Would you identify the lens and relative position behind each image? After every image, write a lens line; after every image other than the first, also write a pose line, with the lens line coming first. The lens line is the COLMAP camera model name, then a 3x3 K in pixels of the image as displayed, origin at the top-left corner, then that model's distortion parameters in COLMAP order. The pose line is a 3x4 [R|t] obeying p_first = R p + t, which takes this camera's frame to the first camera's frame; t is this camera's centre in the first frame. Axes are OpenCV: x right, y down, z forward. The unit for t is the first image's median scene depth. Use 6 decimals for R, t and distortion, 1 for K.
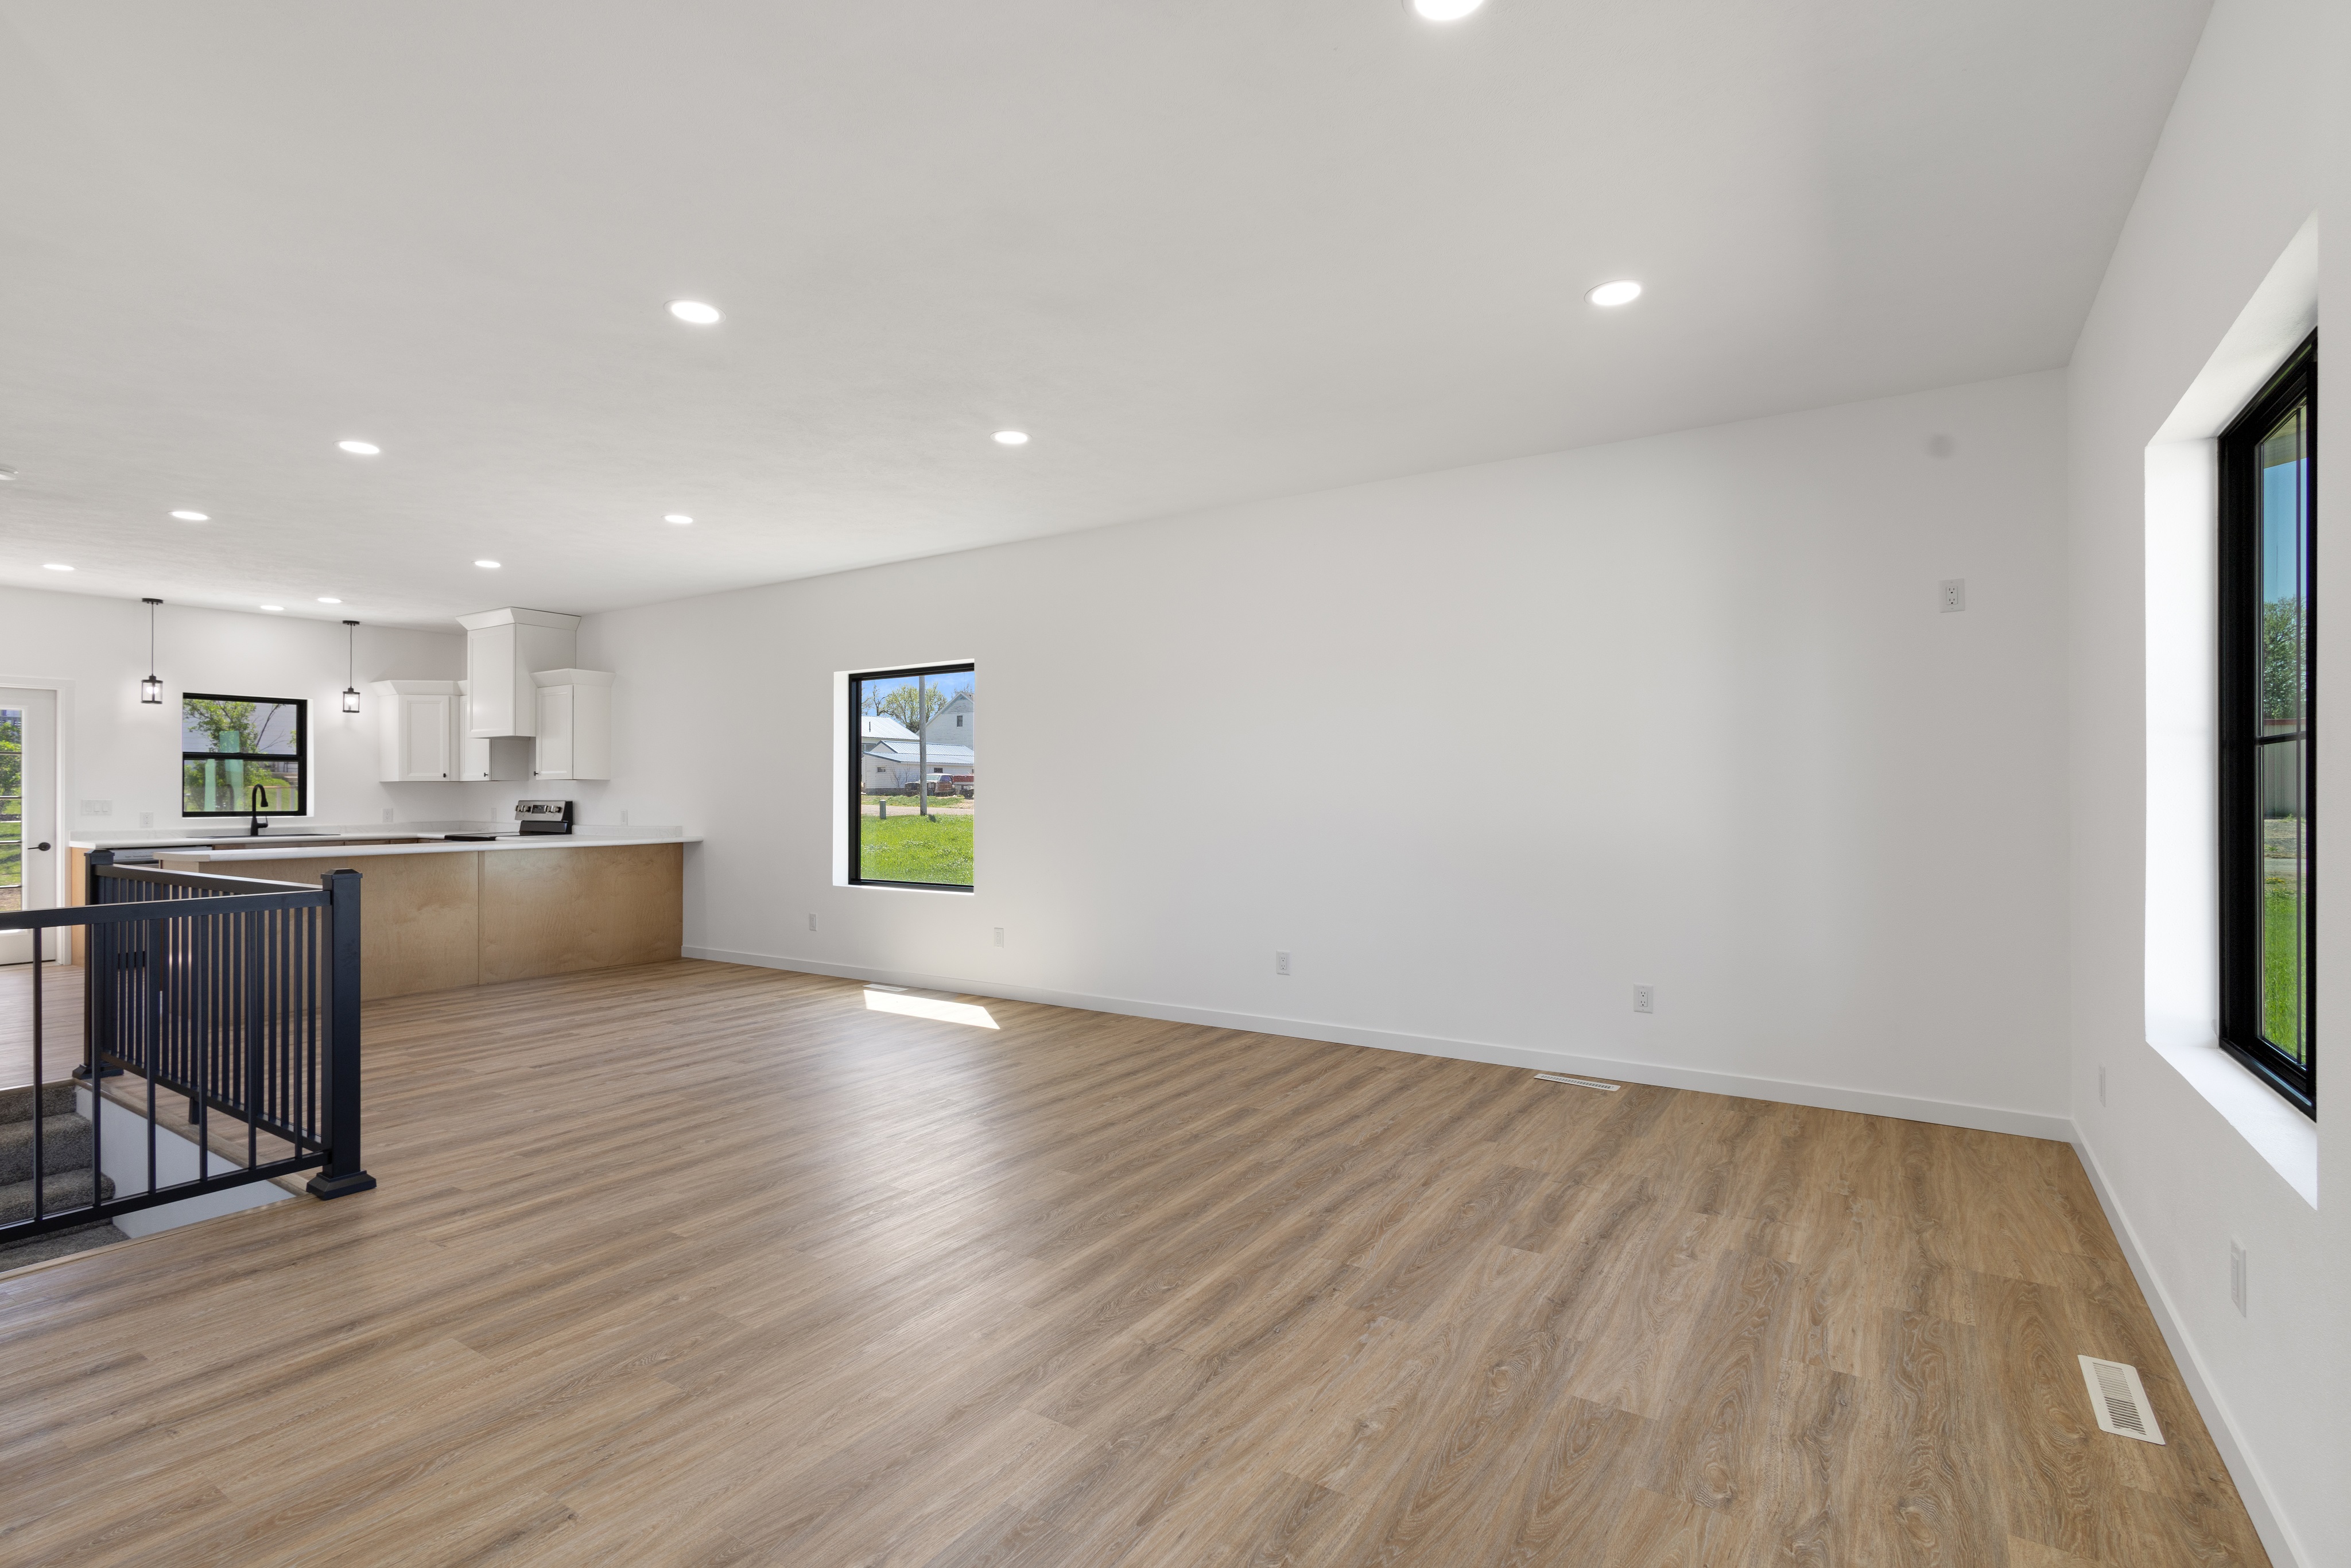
lens RADIAL K [[1086.0, 0, 1160.2], [0, 1086.0, 795.6], [0, 0, 1]] dist [0.002186, 0.001889]
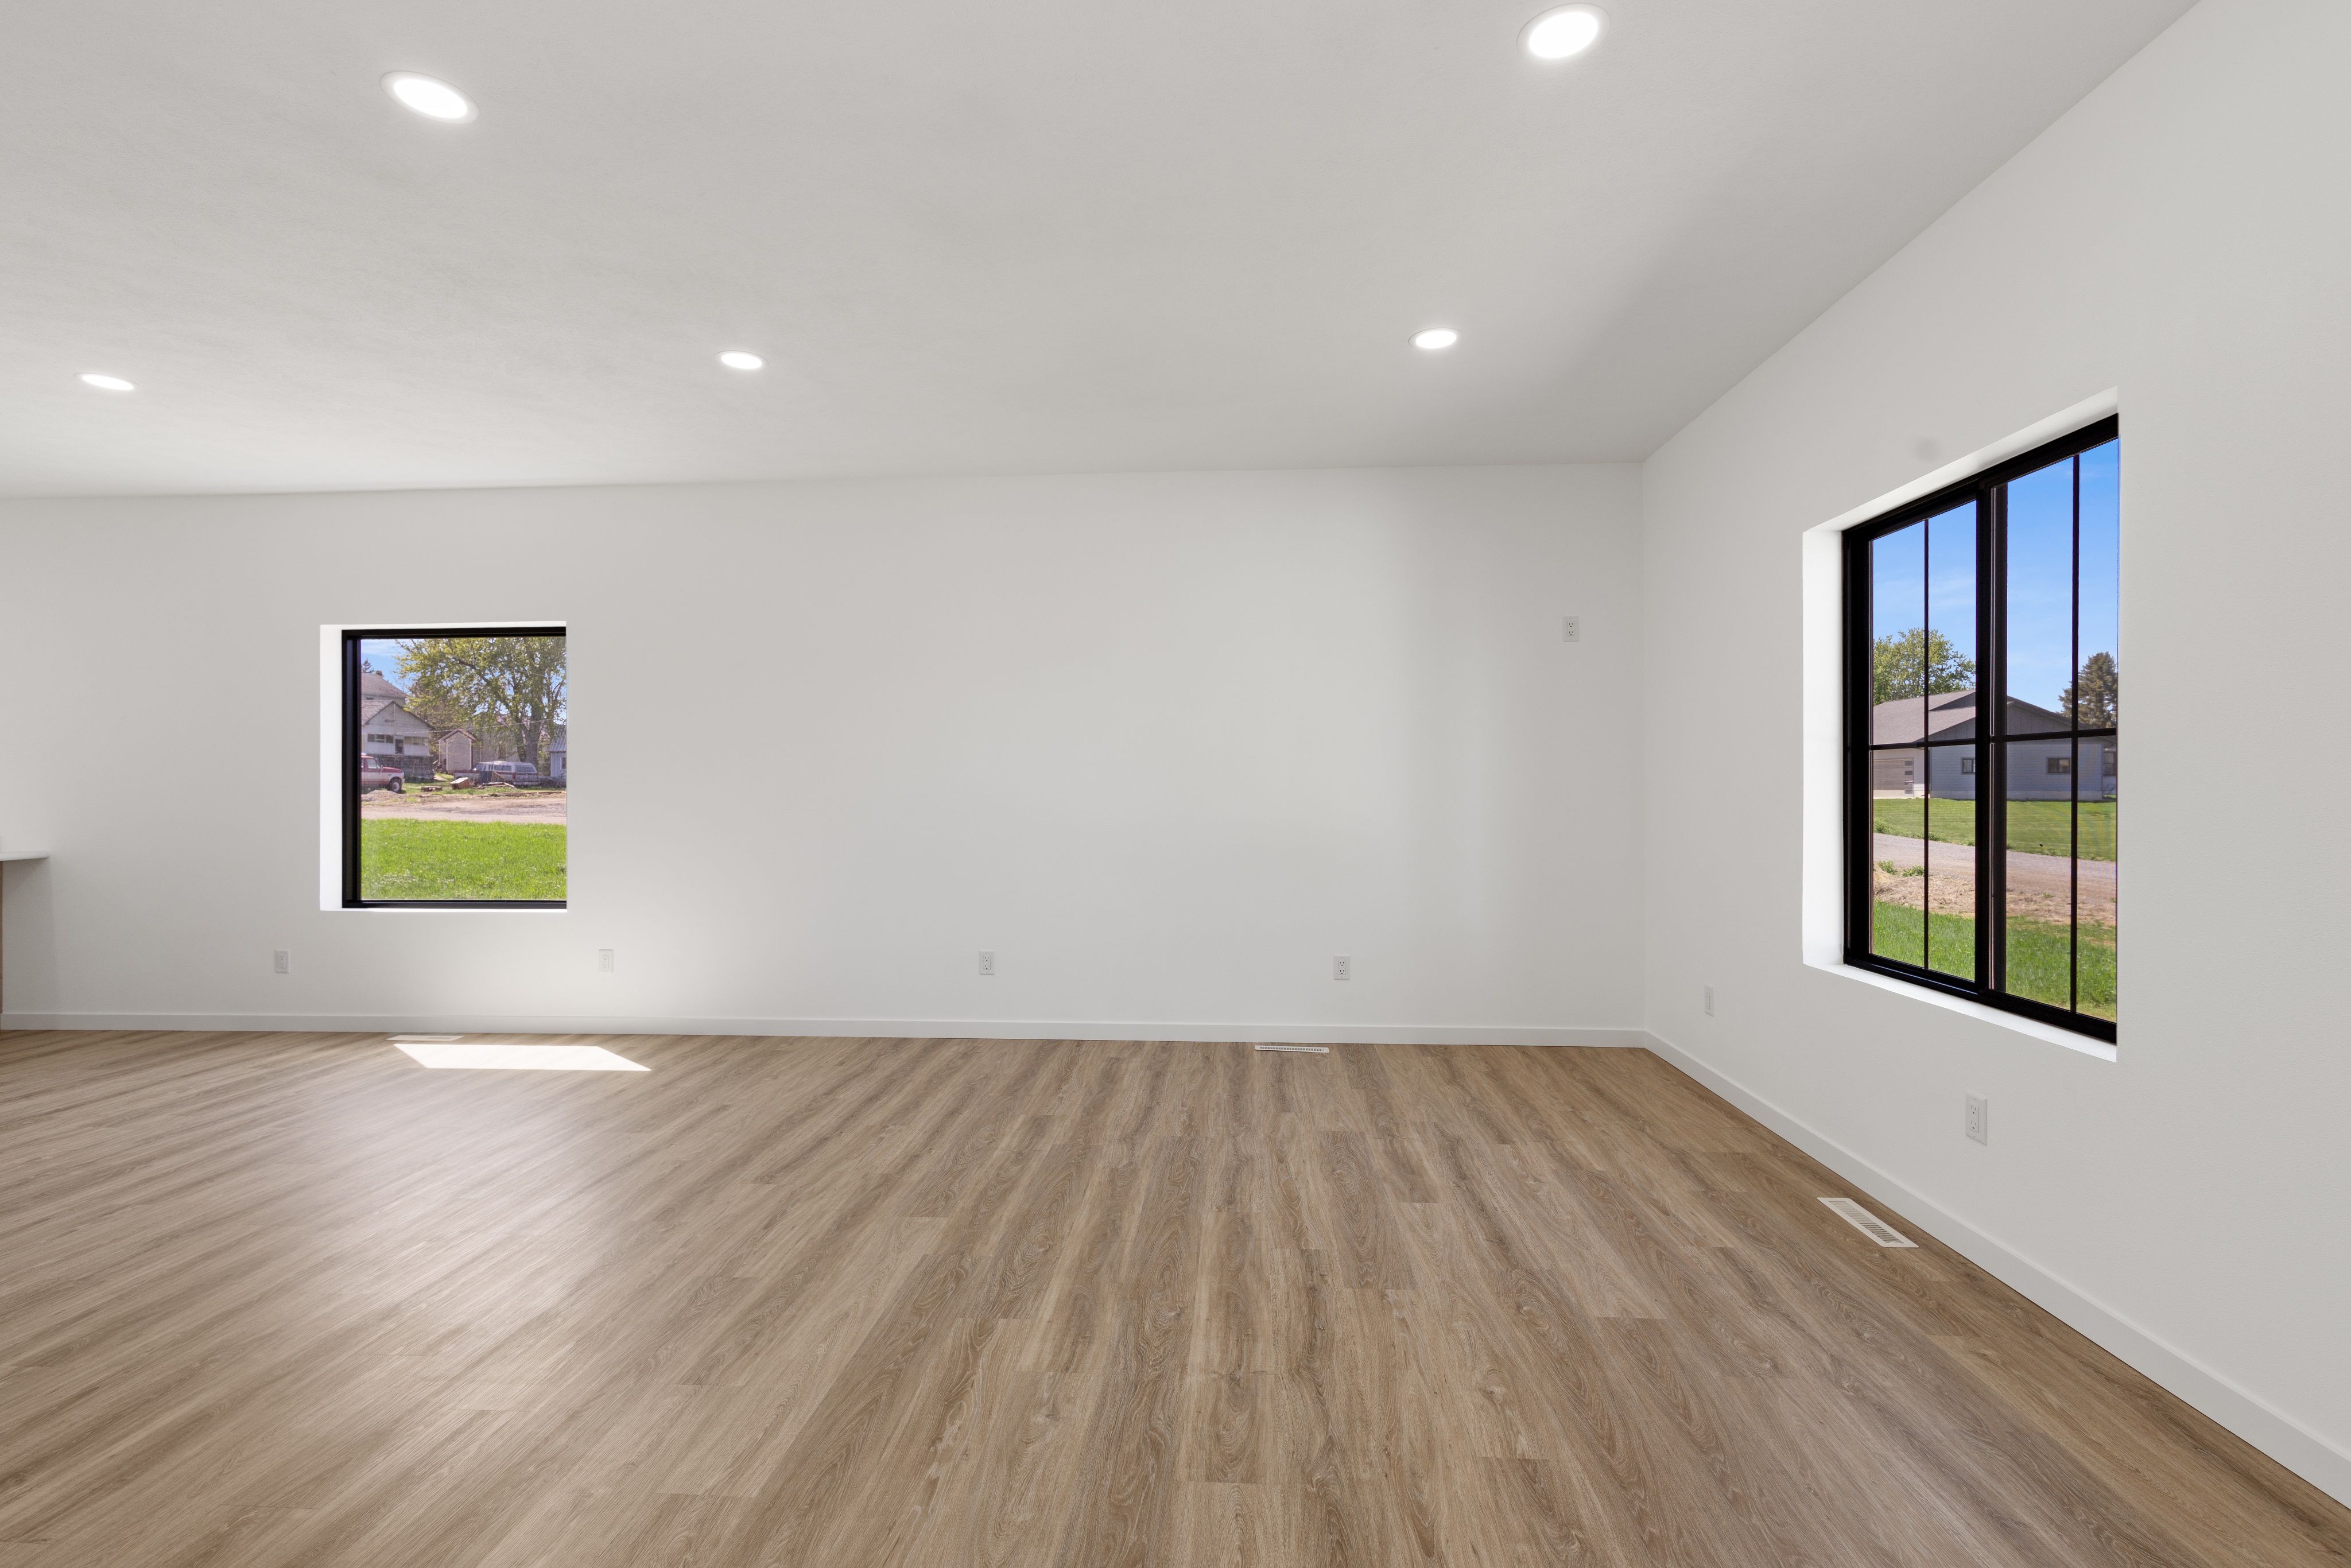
lens RADIAL K [[1086.0, 0, 1153.3], [0, 1086.0, 779.0], [0, 0, 1]] dist [0.002186, 0.001889]
pose [[0.872669, 0.002612, 0.488305, -0.186462], [0.002768, 0.999943, -0.010296, 0.002407], [-0.488304, 0.010336, 0.872613, 0.078214]]
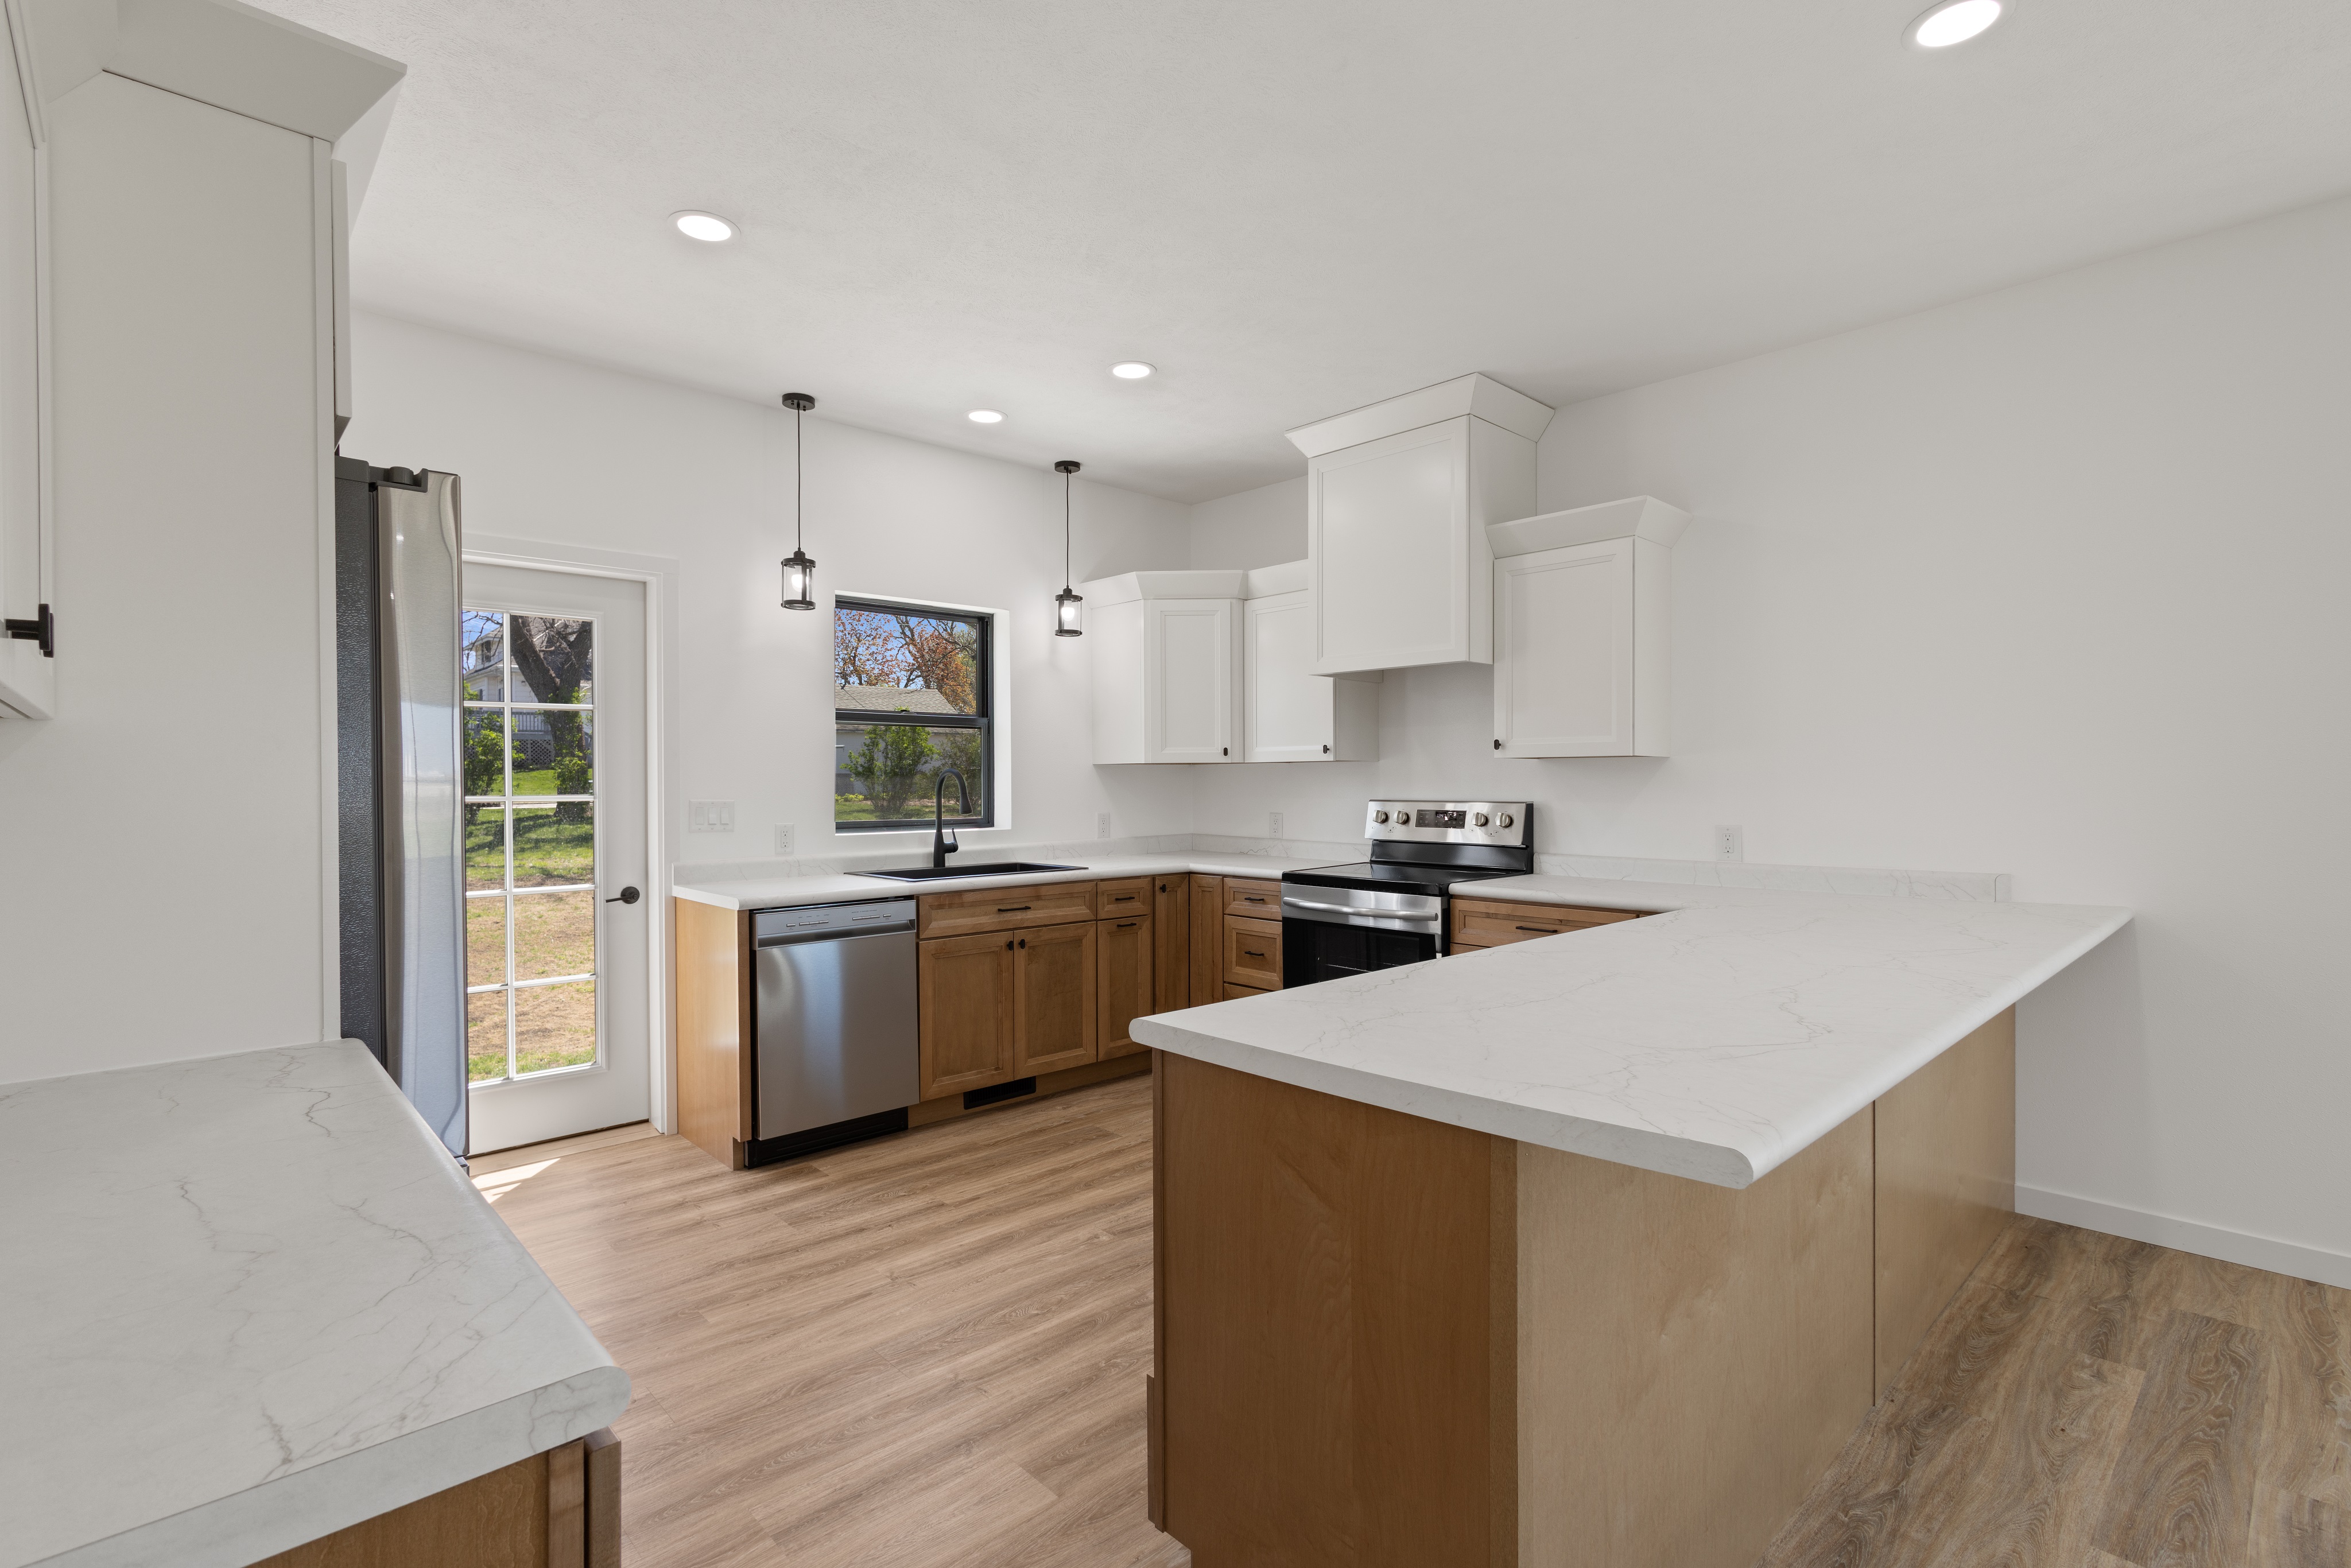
lens RADIAL K [[1086.0, 0, 1169.7], [0, 1086.0, 790.6], [0, 0, 1]] dist [0.002186, 0.001889]
pose [[0.970765, 0.002347, -0.240019, -0.797390], [0.000305, 0.999939, 0.011013, -0.007773], [0.240030, -0.010764, 0.970706, 0.692710]]
